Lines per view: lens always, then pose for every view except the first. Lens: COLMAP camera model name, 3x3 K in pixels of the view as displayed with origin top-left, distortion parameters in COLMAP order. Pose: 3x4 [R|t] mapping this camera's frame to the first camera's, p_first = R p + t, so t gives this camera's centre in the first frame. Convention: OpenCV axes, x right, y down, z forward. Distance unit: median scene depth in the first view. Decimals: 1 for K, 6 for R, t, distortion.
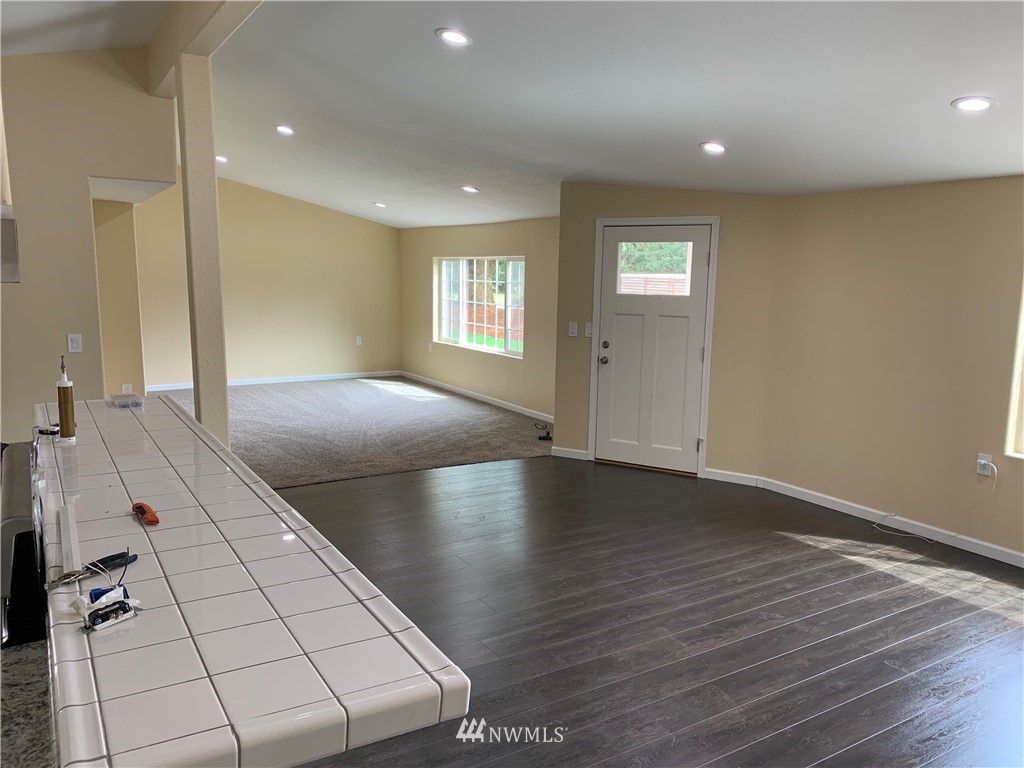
lens RADIAL K [[781.5, 0, 512.0], [0, 781.5, 384.0], [0, 0, 1]] dist [0.006872, 0.001671]
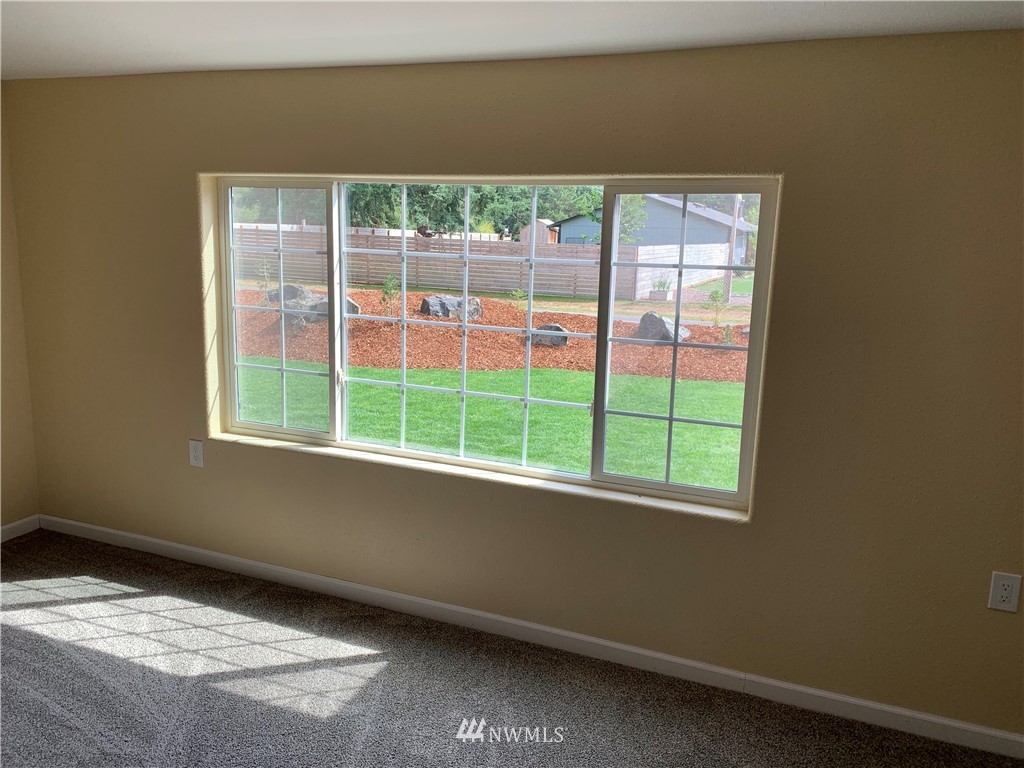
lens RADIAL K [[781.5, 0, 512.0], [0, 781.5, 384.0], [0, 0, 1]] dist [0.006872, 0.001671]
pose [[0.797146, -0.098598, 0.595682, -0.215267], [0.067774, 0.994953, 0.073991, -0.103375], [-0.599971, -0.018610, 0.799805, 0.745263]]
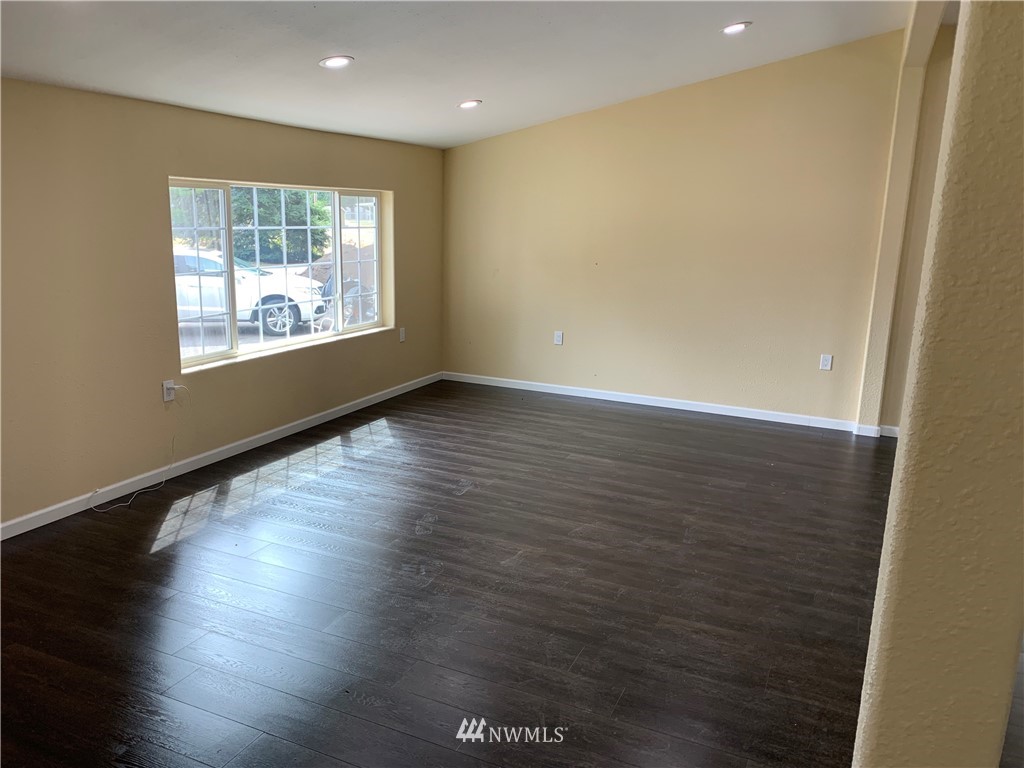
lens RADIAL K [[781.5, 0, 512.0], [0, 781.5, 384.0], [0, 0, 1]] dist [0.006872, 0.001671]
pose [[-0.566022, -0.197184, 0.800461, -0.359312], [0.097567, 0.948126, 0.302551, -0.131658], [-0.818596, 0.249349, -0.517422, 0.908859]]
